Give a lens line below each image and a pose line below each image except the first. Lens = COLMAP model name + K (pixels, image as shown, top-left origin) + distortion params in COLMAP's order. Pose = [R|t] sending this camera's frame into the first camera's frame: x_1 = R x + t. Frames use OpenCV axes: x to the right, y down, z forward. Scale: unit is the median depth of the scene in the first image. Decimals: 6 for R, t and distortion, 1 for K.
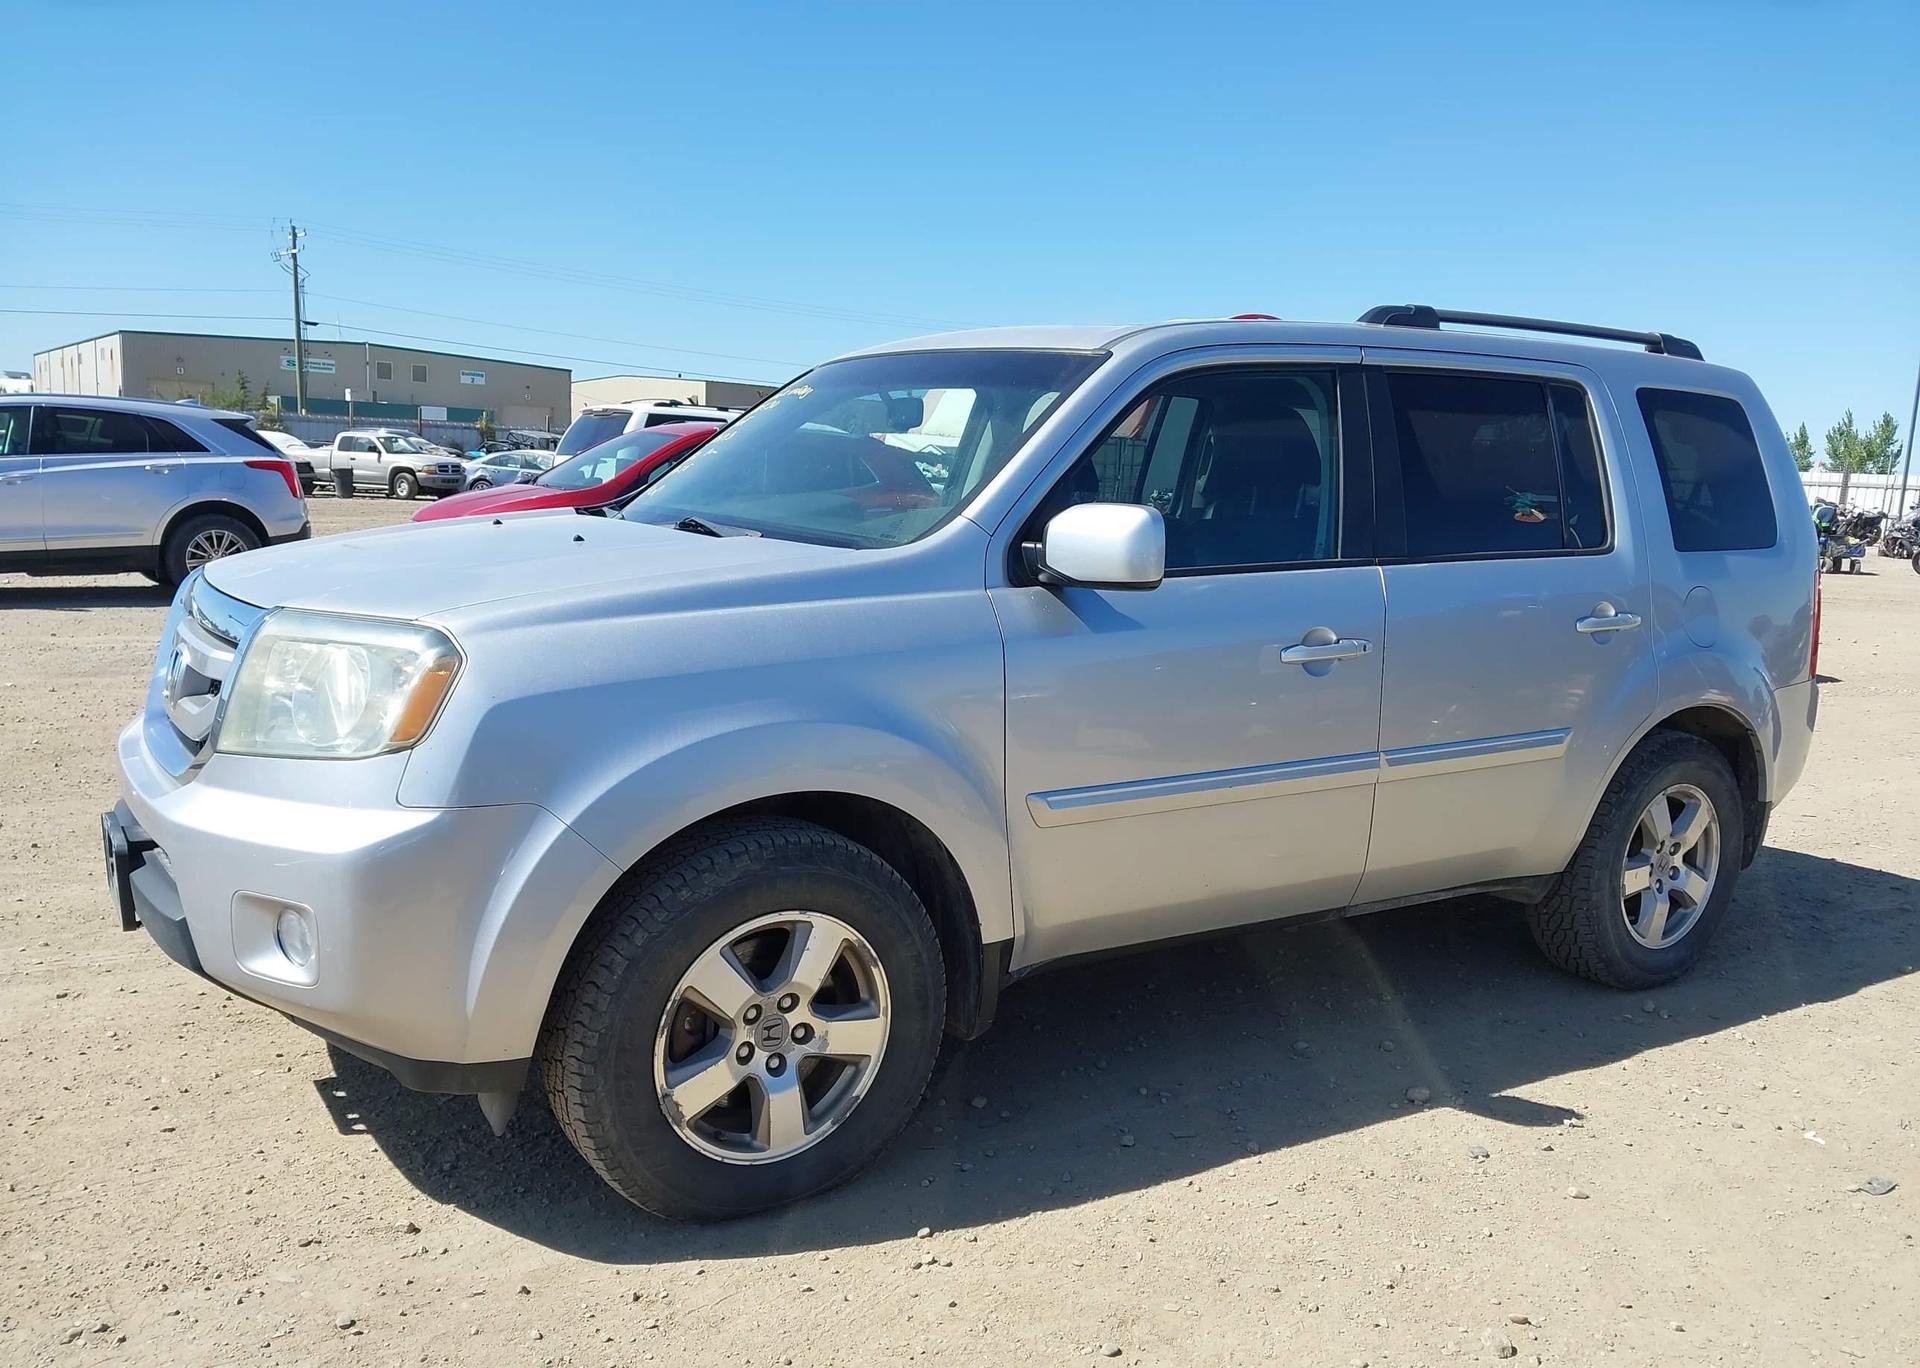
lens RADIAL K [[1485.6, 0, 939.4], [0, 1485.6, 681.5], [0, 0, 1]] dist [0.040992, -0.038479]
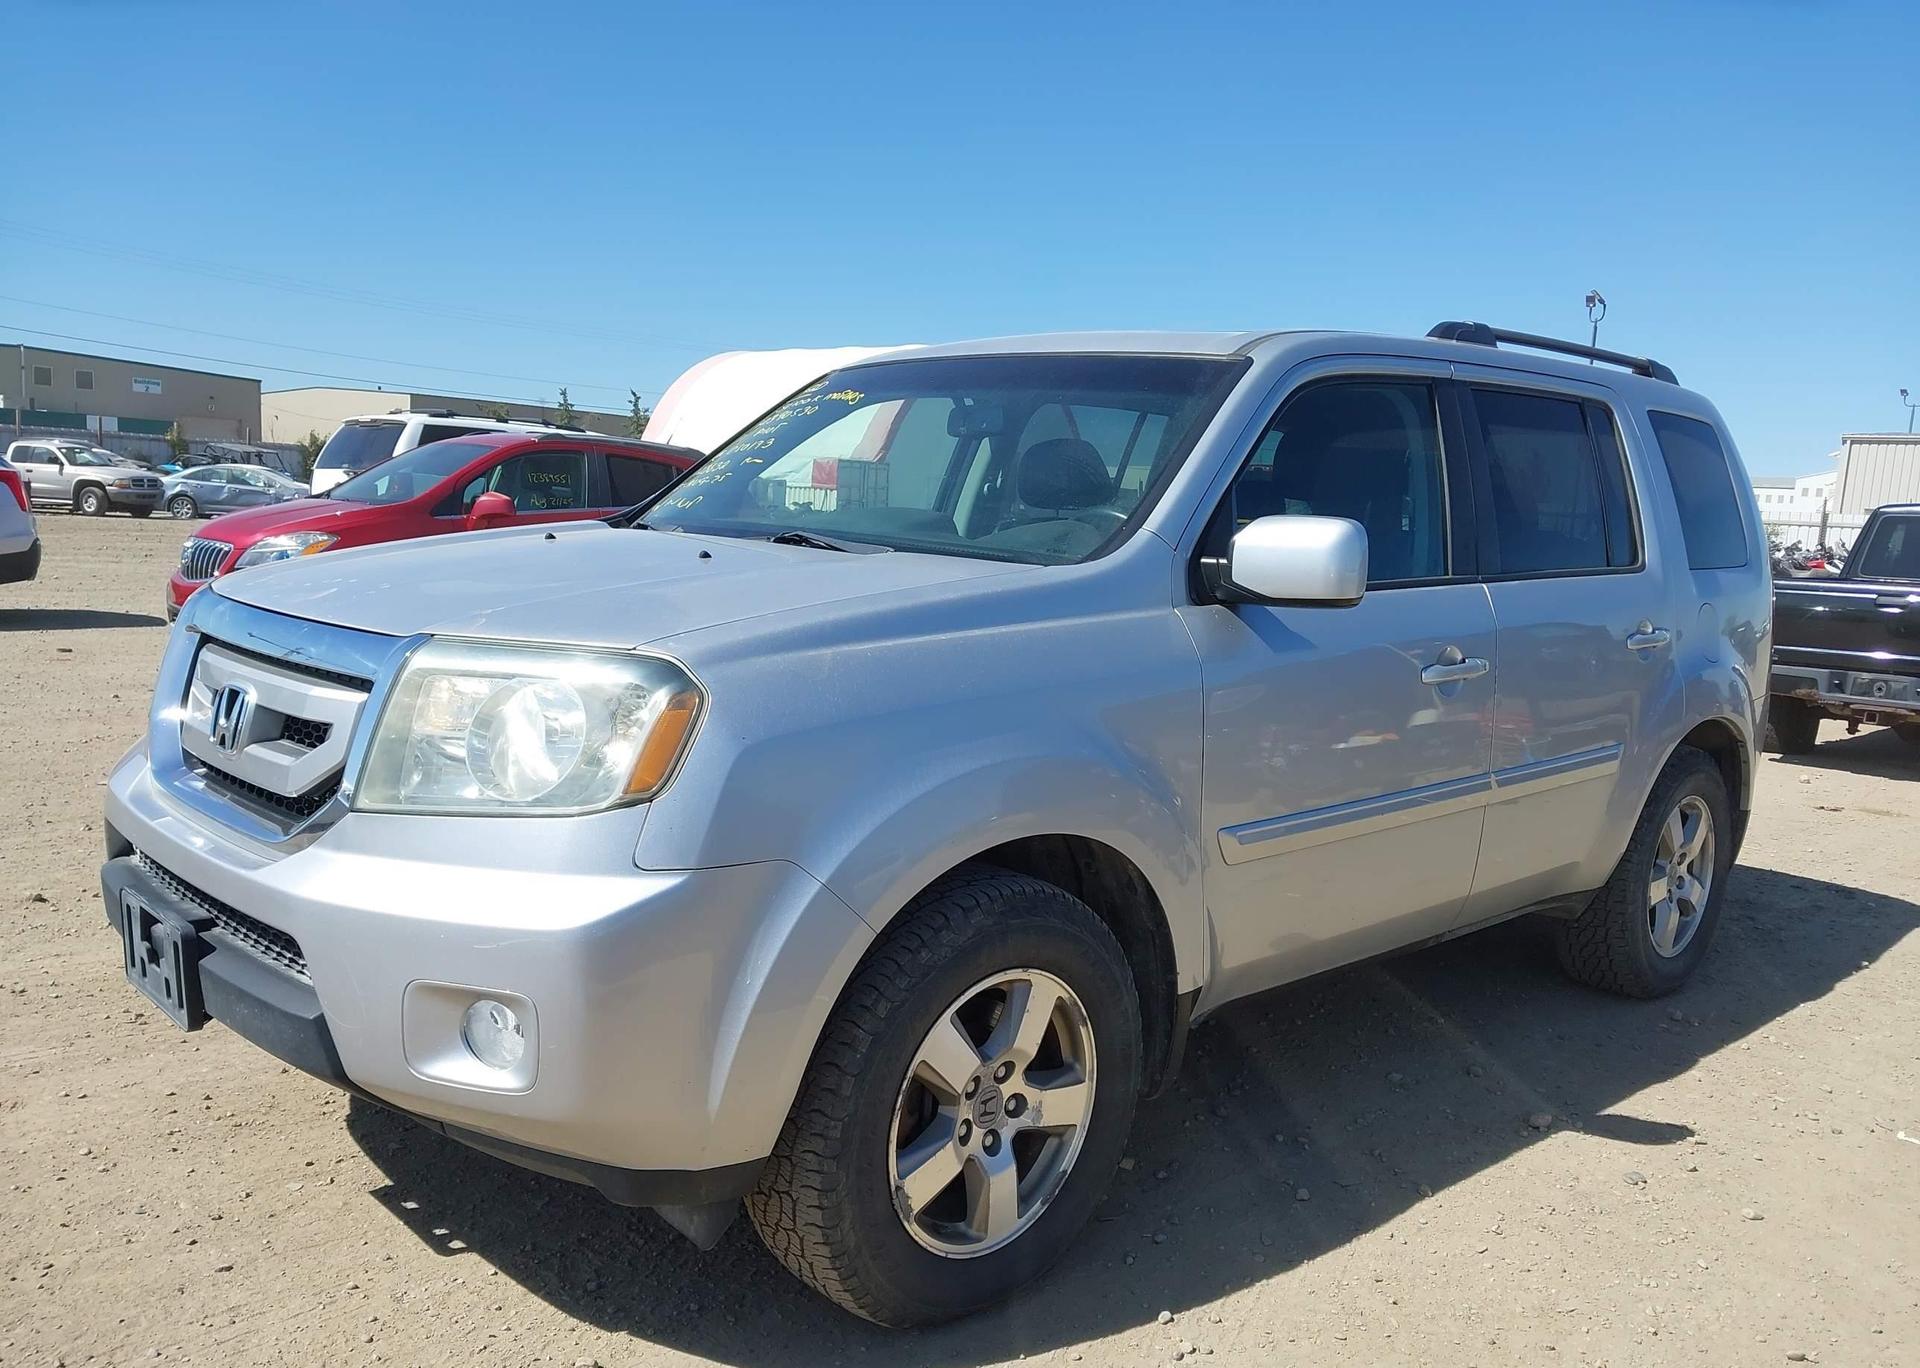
lens RADIAL K [[1485.6, 0, 945.1], [0, 1485.6, 687.4], [0, 0, 1]] dist [0.040992, -0.038479]
pose [[0.983607, -0.014592, 0.179735, -0.272925], [0.016450, 0.999826, -0.008850, -0.007214], [-0.179575, 0.011661, 0.983675, 0.114829]]
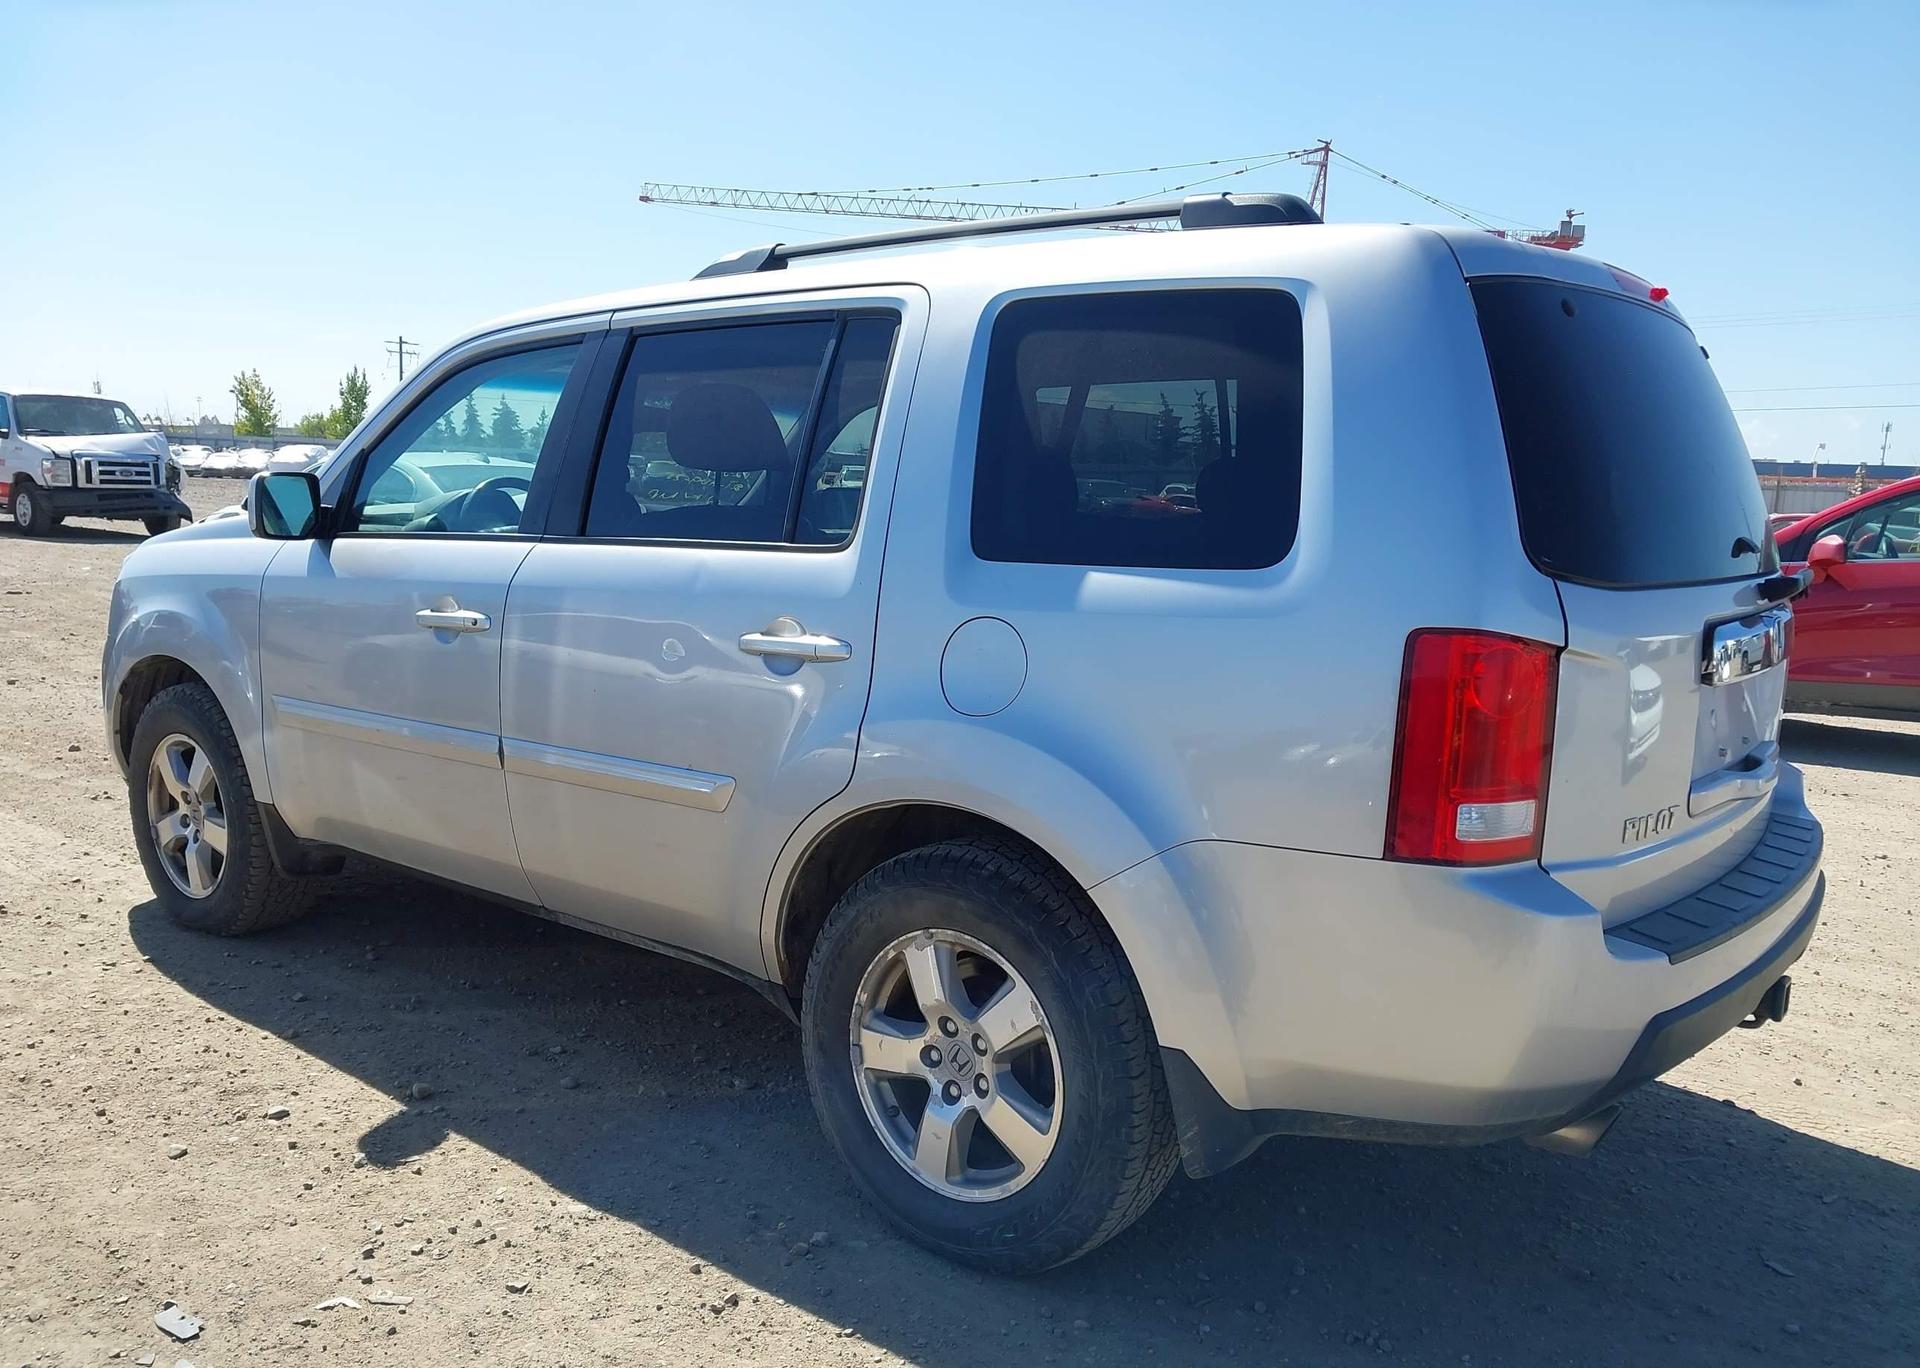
lens RADIAL K [[1485.6, 0, 972.4], [0, 1485.6, 689.2], [0, 0, 1]] dist [0.040992, -0.038479]
pose [[0.344730, 0.097742, -0.933599, 1.511650], [-0.152318, 0.987208, 0.047111, -0.086530], [0.926262, 0.125963, 0.355208, 1.105052]]
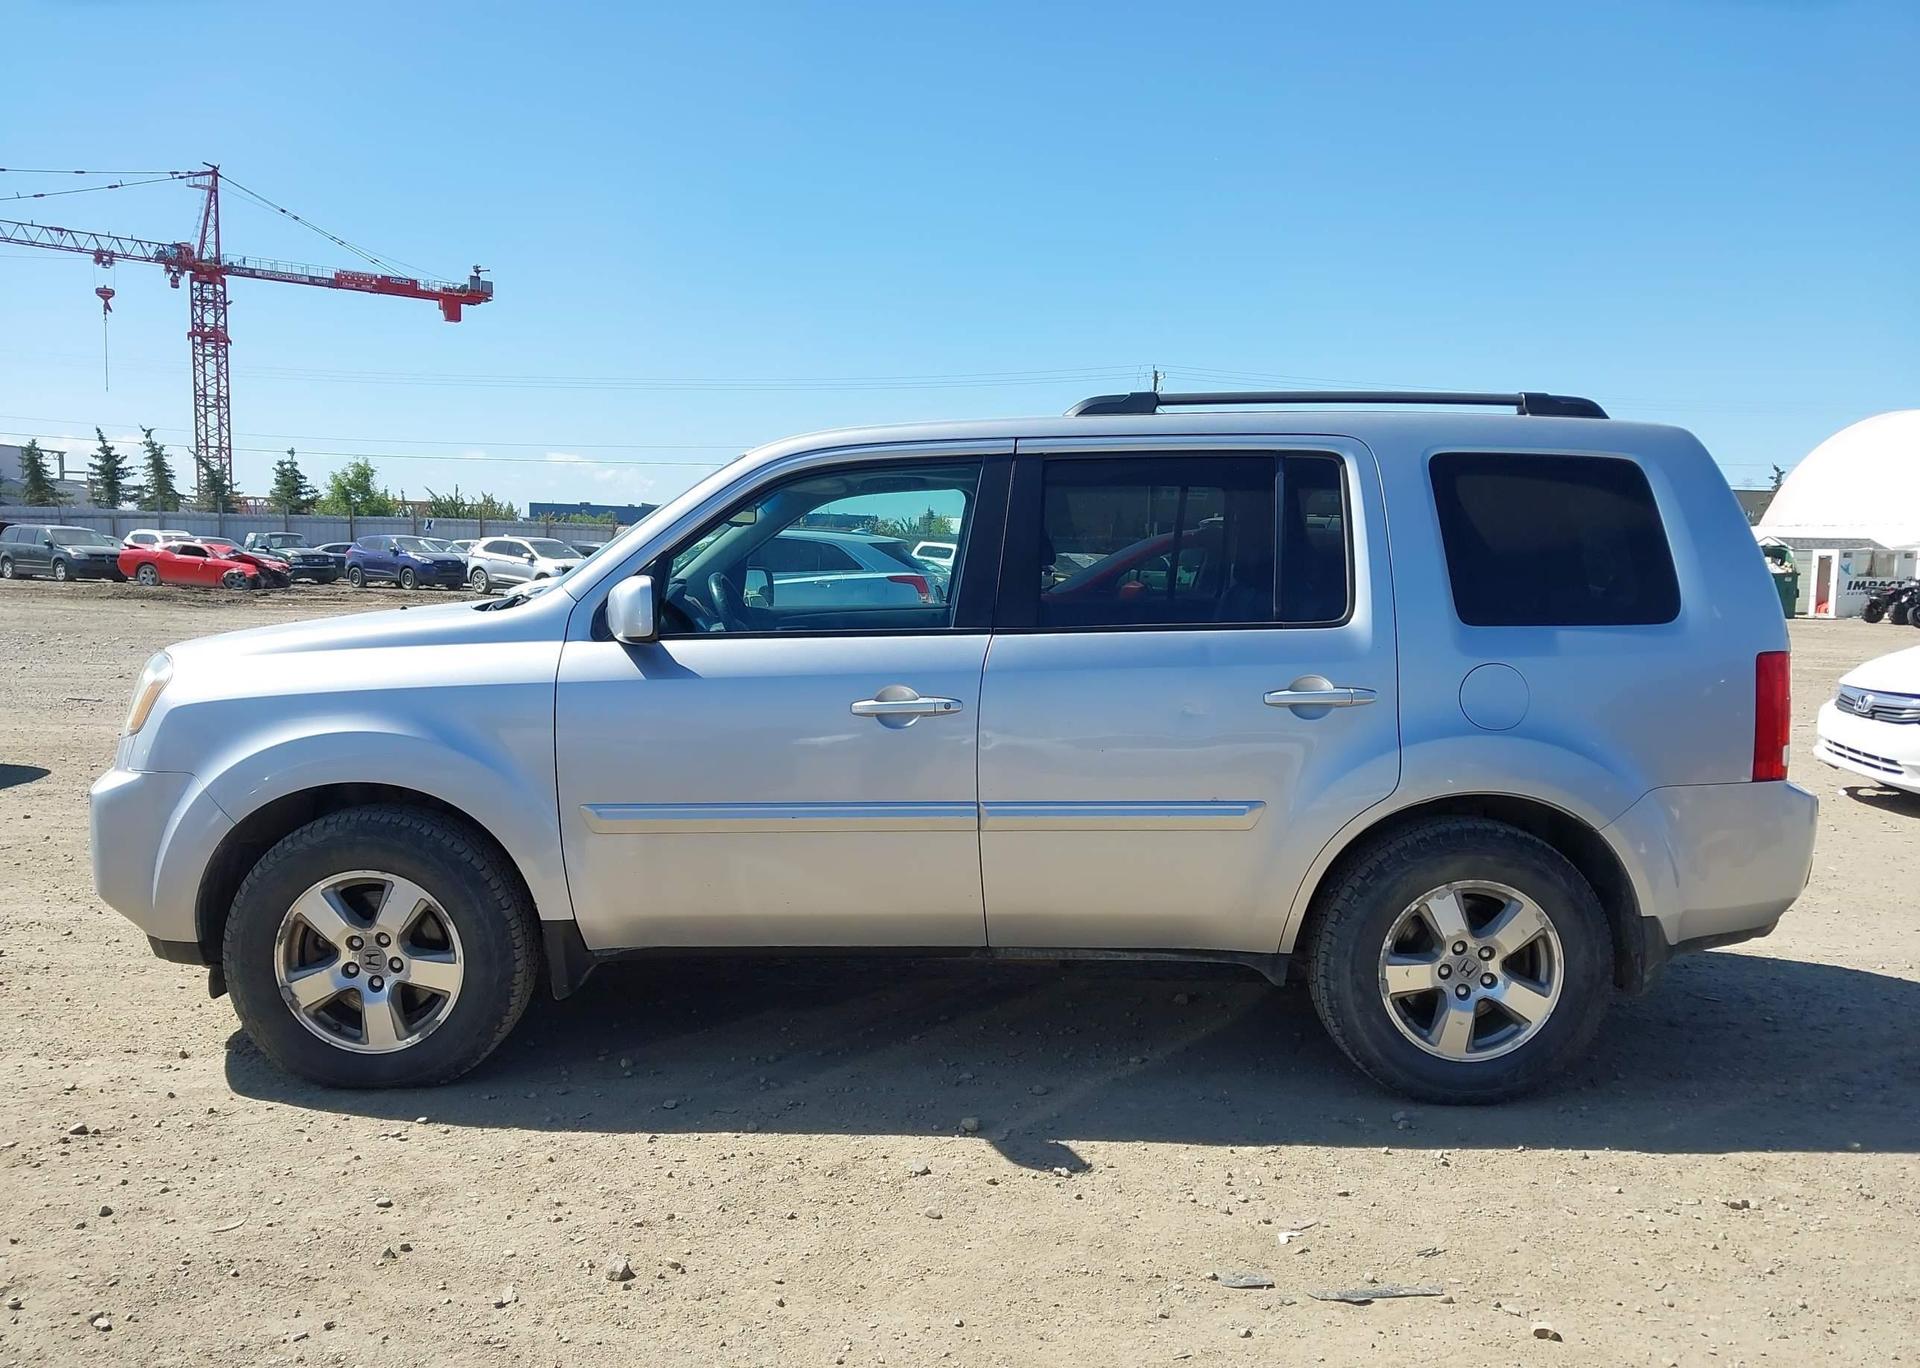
lens RADIAL K [[1485.6, 0, 956.3], [0, 1485.6, 688.7], [0, 0, 1]] dist [0.040992, -0.038479]
pose [[0.852953, 0.018696, -0.521652, 0.993572], [-0.055515, 0.996939, -0.055044, 0.028546], [0.519027, 0.075909, 0.851381, 0.072375]]
